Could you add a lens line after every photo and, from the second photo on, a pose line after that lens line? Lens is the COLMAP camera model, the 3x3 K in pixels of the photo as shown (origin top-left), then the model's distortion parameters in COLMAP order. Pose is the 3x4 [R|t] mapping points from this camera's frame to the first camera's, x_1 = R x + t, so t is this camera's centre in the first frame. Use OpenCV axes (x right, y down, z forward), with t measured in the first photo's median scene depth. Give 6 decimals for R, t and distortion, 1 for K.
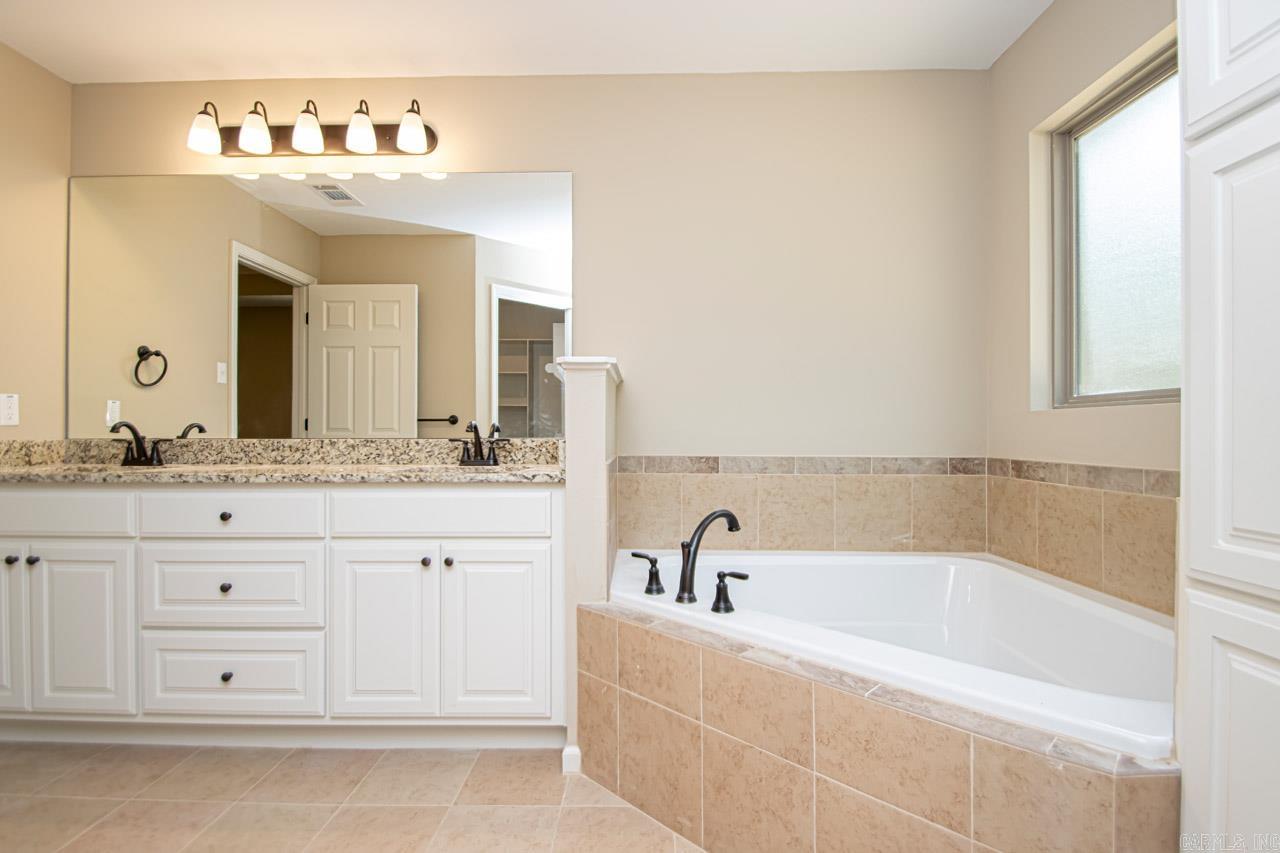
lens RADIAL K [[589.5, 0, 592.4], [0, 589.5, 426.7], [0, 0, 1]] dist [0.013627, -0.016789]
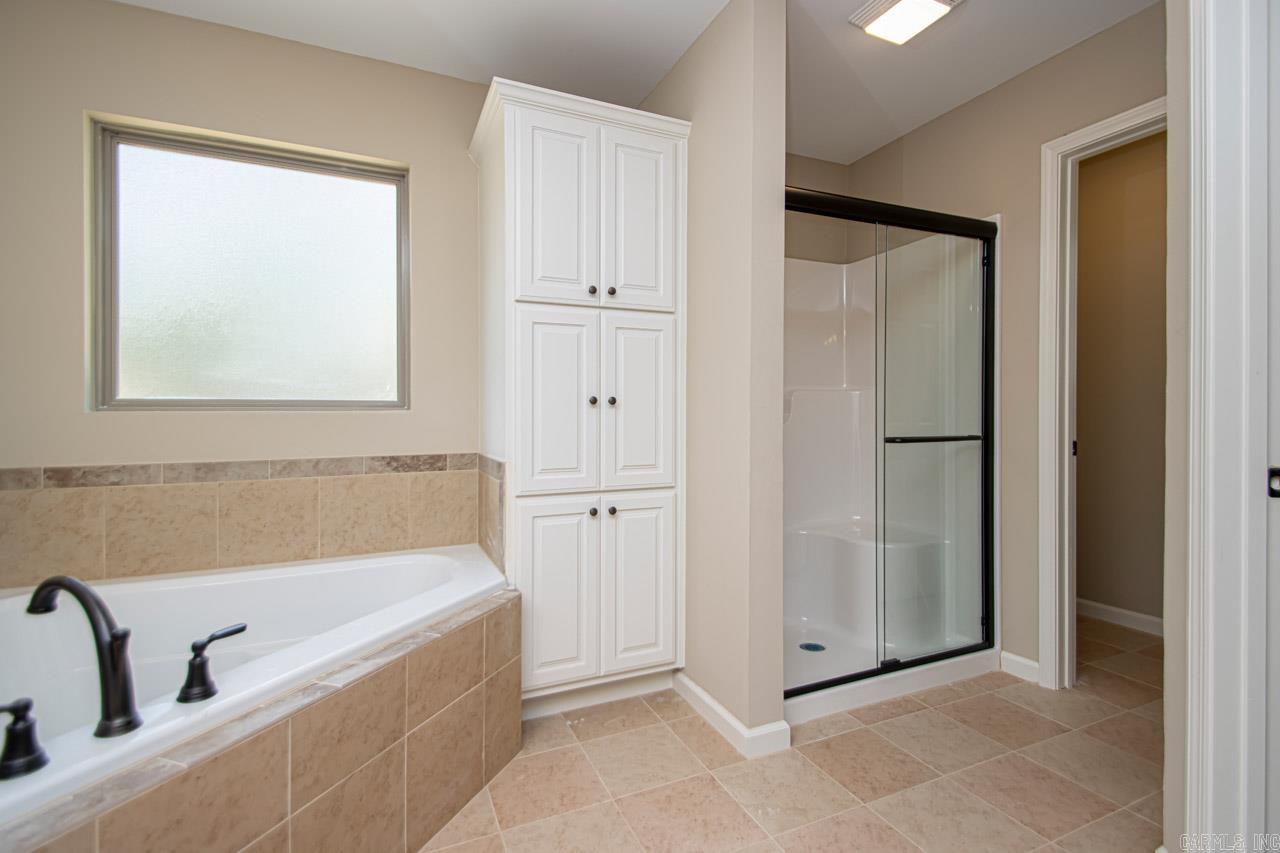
lens RADIAL K [[576.6, 0, 677.6], [0, 576.6, 417.4], [0, 0, 1]] dist [0.028420, -0.013836]
pose [[-0.487664, 0.005515, 0.873014, -0.592786], [0.000270, 0.999981, -0.006166, -0.014757], [-0.873031, -0.002771, -0.487656, 0.747362]]
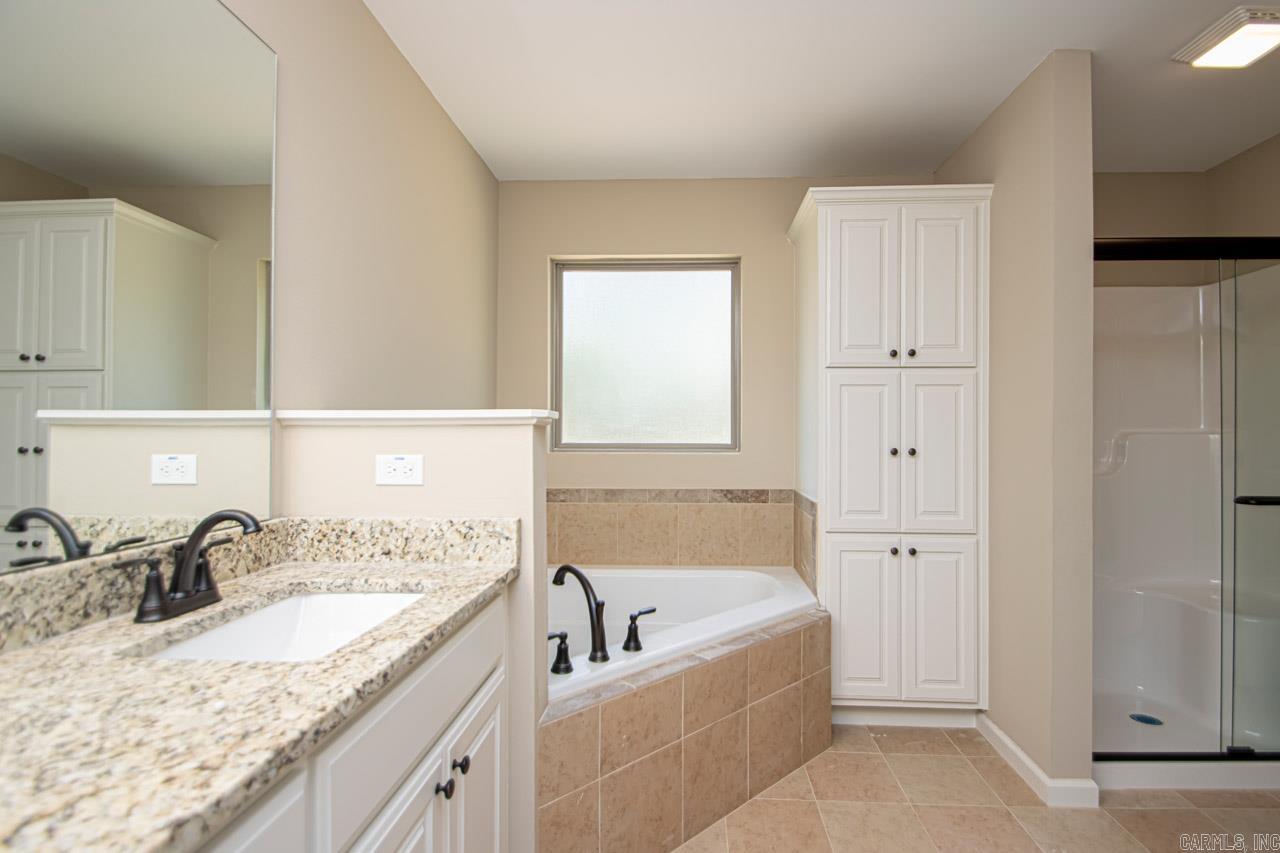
lens RADIAL K [[610.9, 0, 689.5], [0, 610.9, 421.5], [0, 0, 1]] dist [0.013846, -0.018493]
pose [[-0.025057, 0.021023, 0.999465, -0.849891], [-0.007319, 0.999748, -0.021212, -0.086680], [-0.999659, -0.007846, -0.024897, 0.820669]]
